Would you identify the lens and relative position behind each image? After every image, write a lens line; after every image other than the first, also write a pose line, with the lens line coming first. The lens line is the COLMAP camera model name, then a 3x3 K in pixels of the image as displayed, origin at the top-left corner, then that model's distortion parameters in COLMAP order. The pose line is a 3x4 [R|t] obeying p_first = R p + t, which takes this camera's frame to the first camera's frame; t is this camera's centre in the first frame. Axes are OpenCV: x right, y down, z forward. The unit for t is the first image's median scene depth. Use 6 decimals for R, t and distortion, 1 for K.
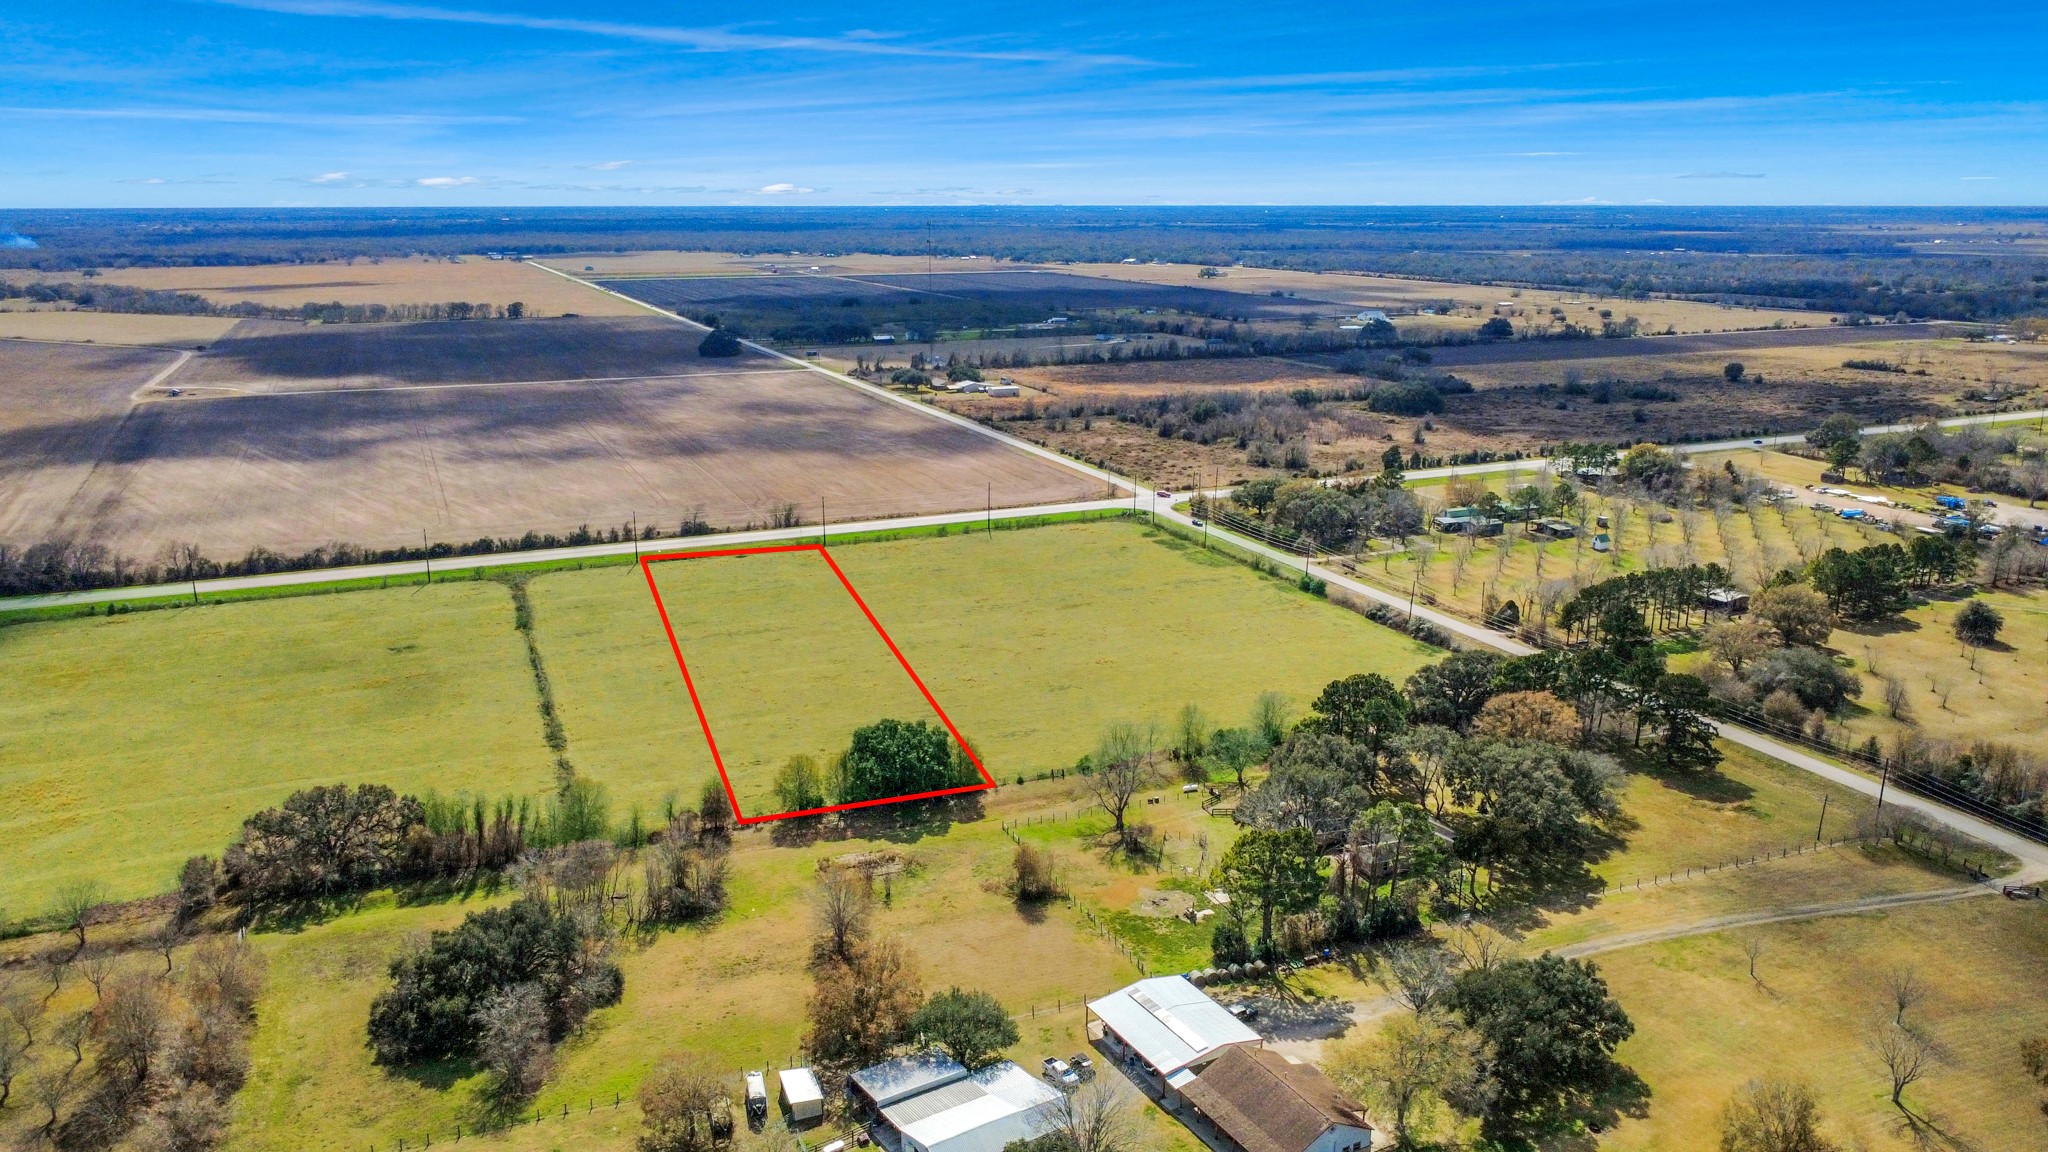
lens RADIAL K [[1493.5, 0, 1027.4], [0, 1493.5, 568.5], [0, 0, 1]] dist [-0.000274, 0.000091]
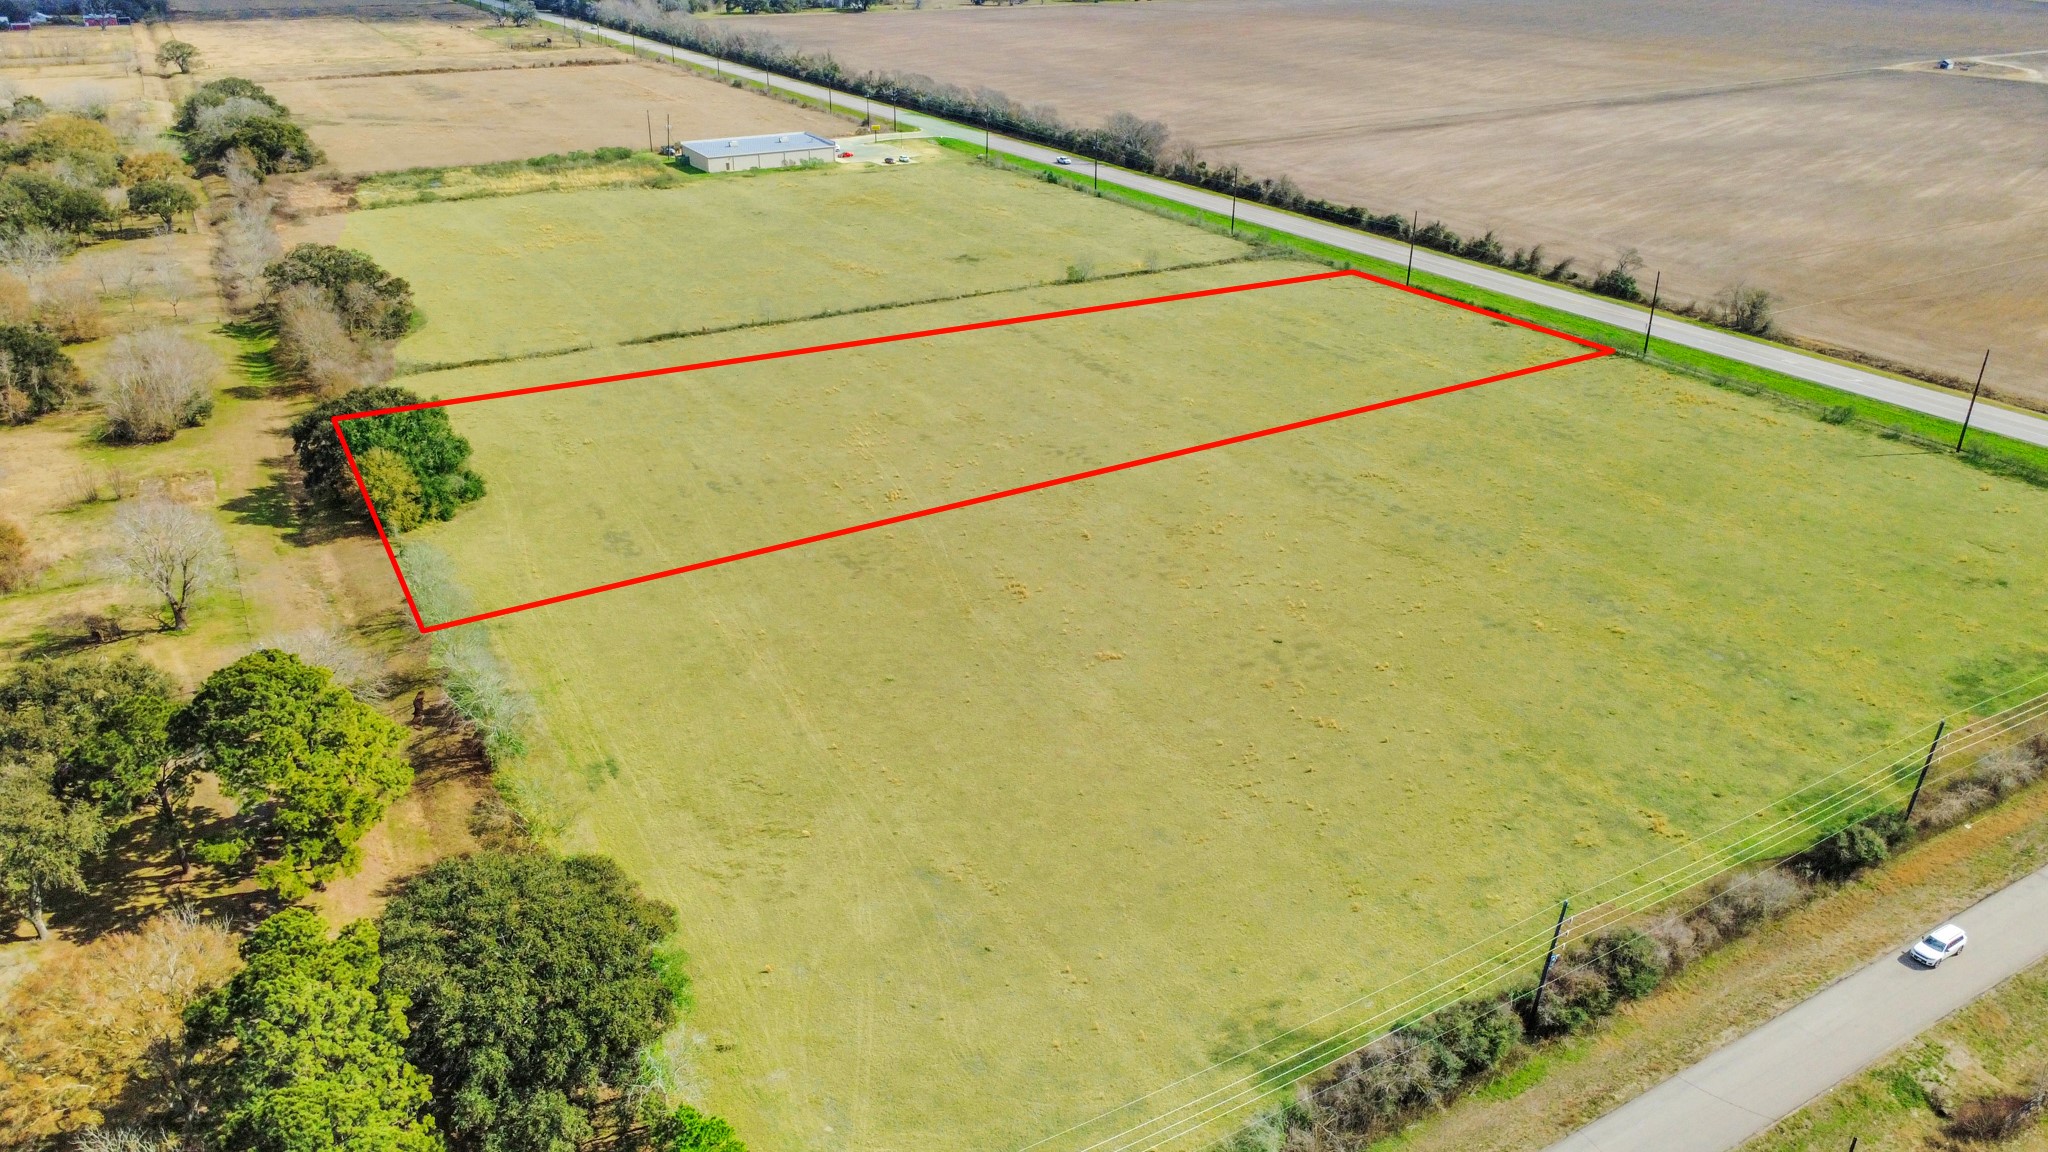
lens RADIAL K [[1491.1, 0, 1027.4], [0, 1491.1, 574.1], [0, 0, 1]] dist [0.000279, 0.001737]
pose [[0.134672, 0.421495, -0.896775, 0.379109], [-0.245240, 0.891041, 0.381972, -0.102775], [0.960063, 0.168484, 0.223366, 0.673772]]
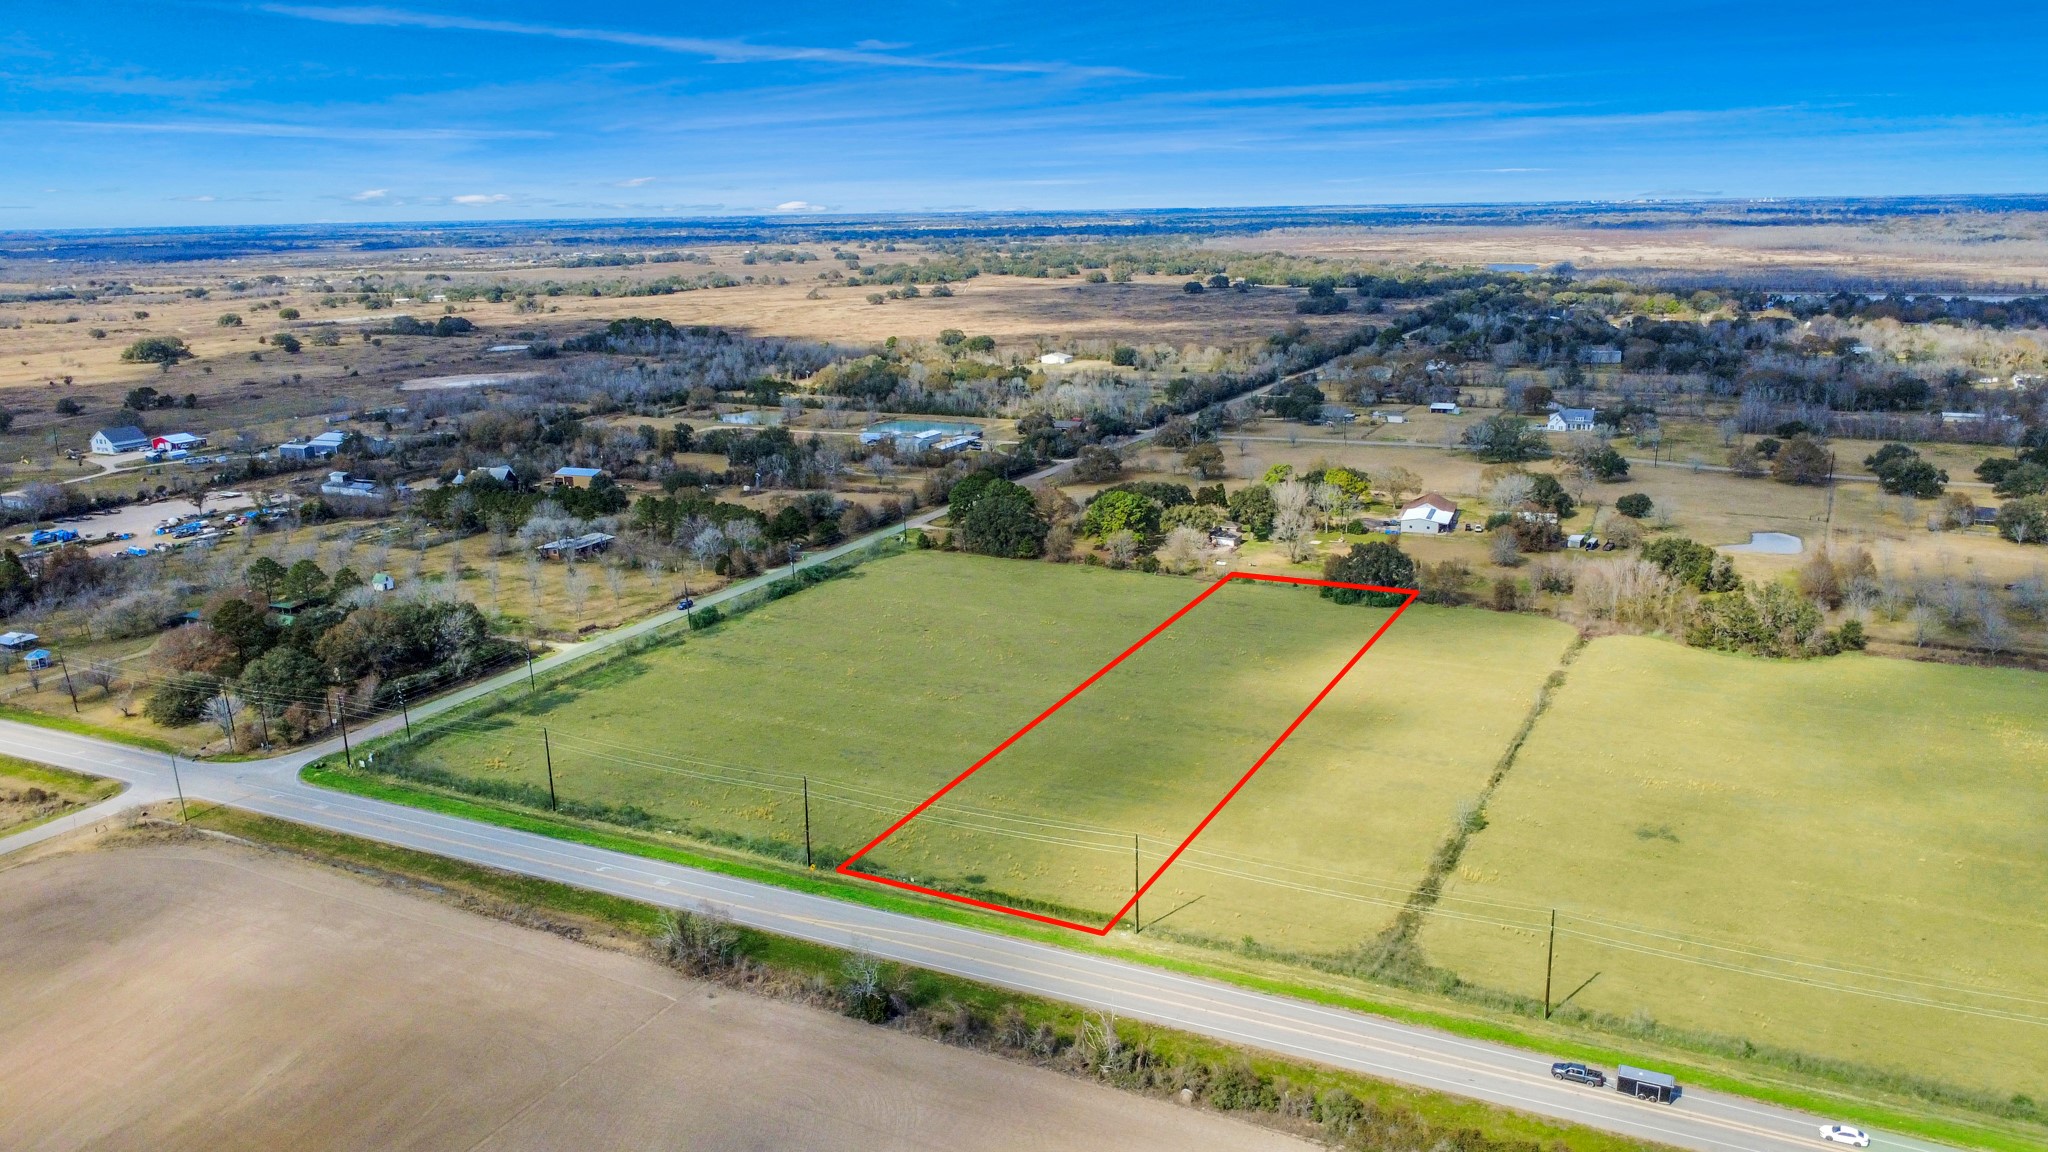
lens RADIAL K [[1475.3, 0, 1028.8], [0, 1475.3, 629.6], [0, 0, 1]] dist [0.001238, -0.004145]
pose [[-0.643918, -0.201454, 0.738096, -0.559839], [0.202837, 0.885243, 0.418572, -0.294808], [-0.737717, 0.419239, -0.529162, 1.200625]]
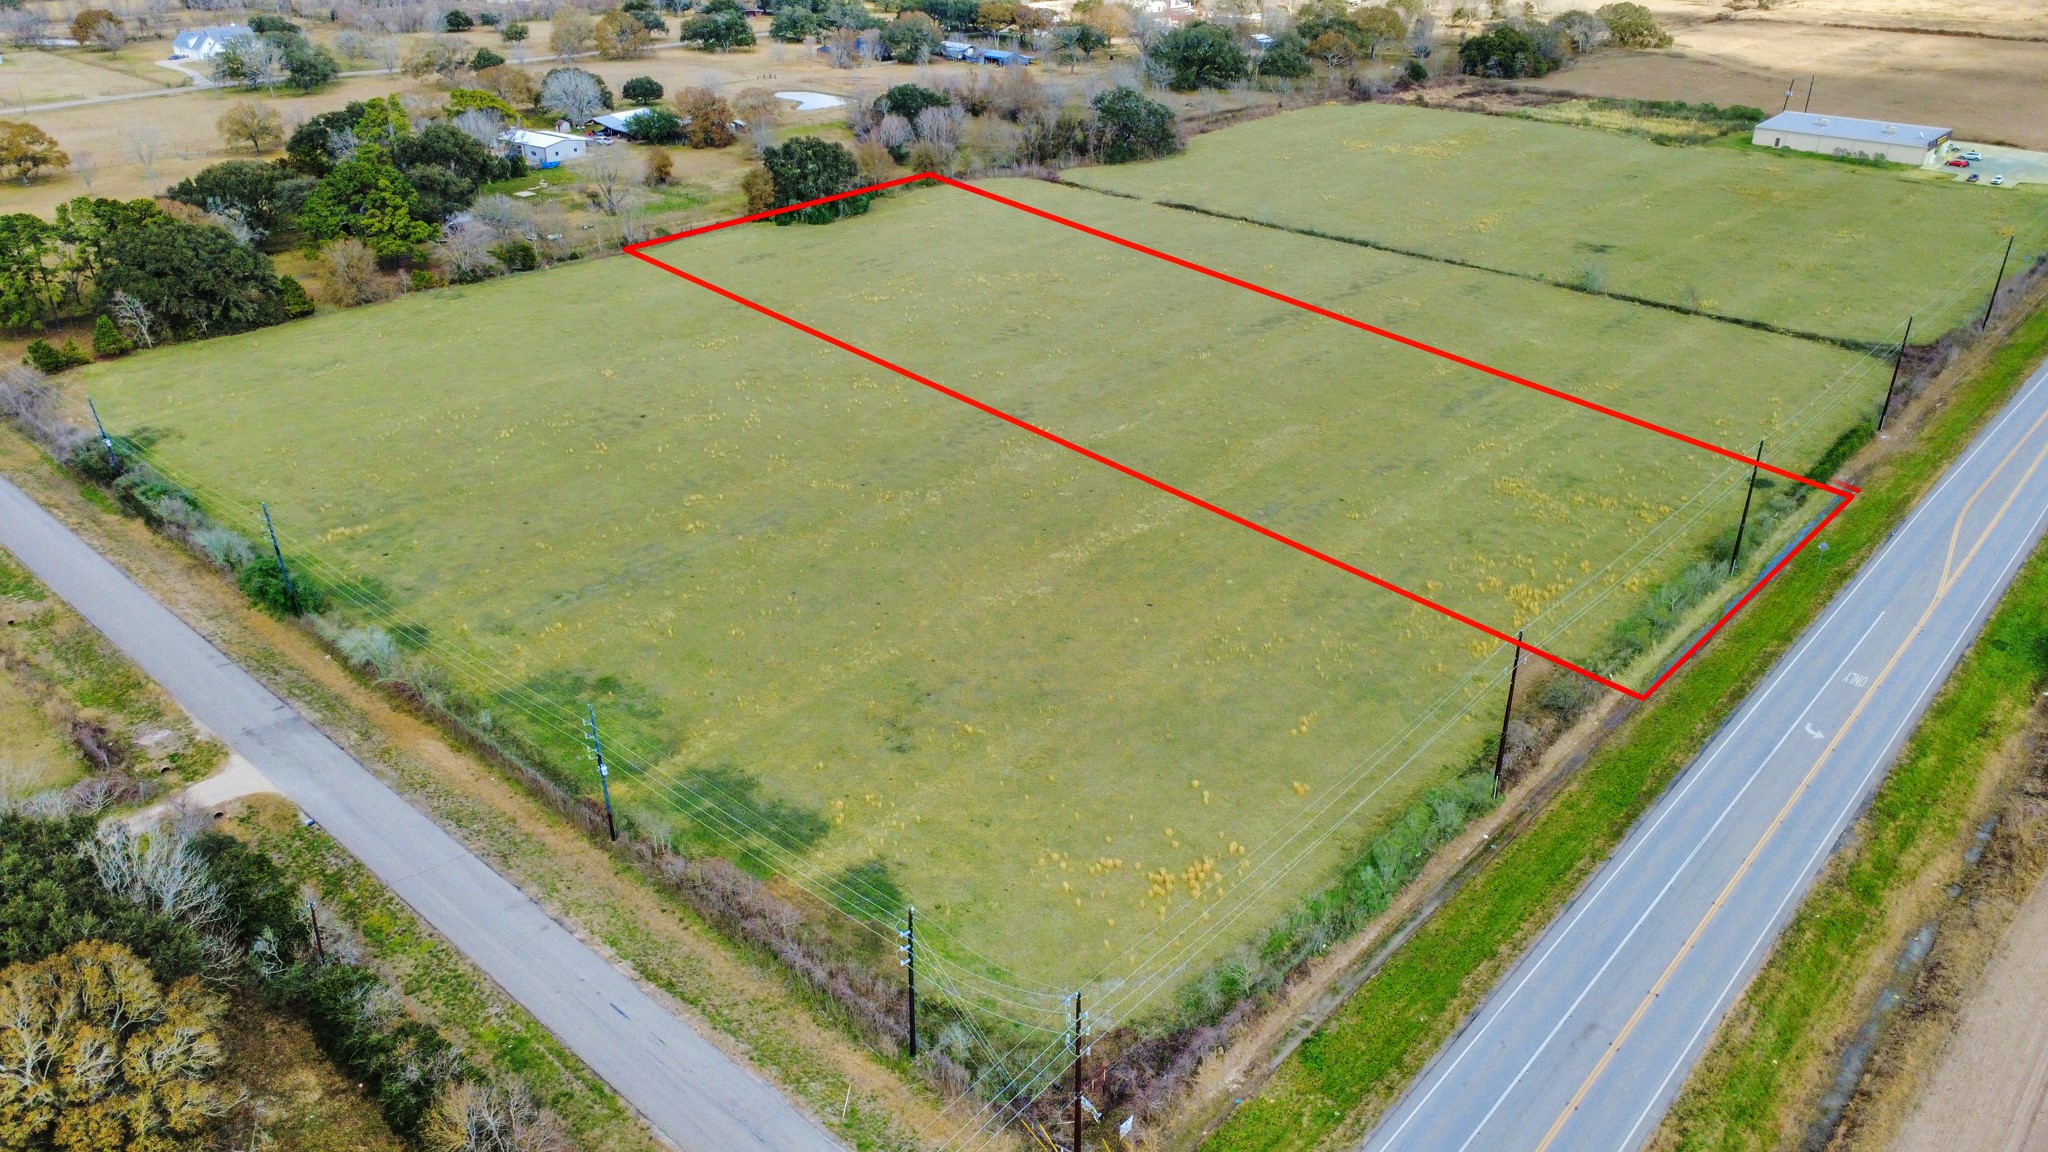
lens RADIAL K [[1491.1, 0, 1027.4], [0, 1491.1, 574.1], [0, 0, 1]] dist [0.000279, 0.001737]
pose [[-0.910232, 0.184947, -0.370504, 0.142344], [-0.101915, 0.767148, 0.633322, -0.221280], [0.401363, 0.614230, -0.679434, 1.186591]]
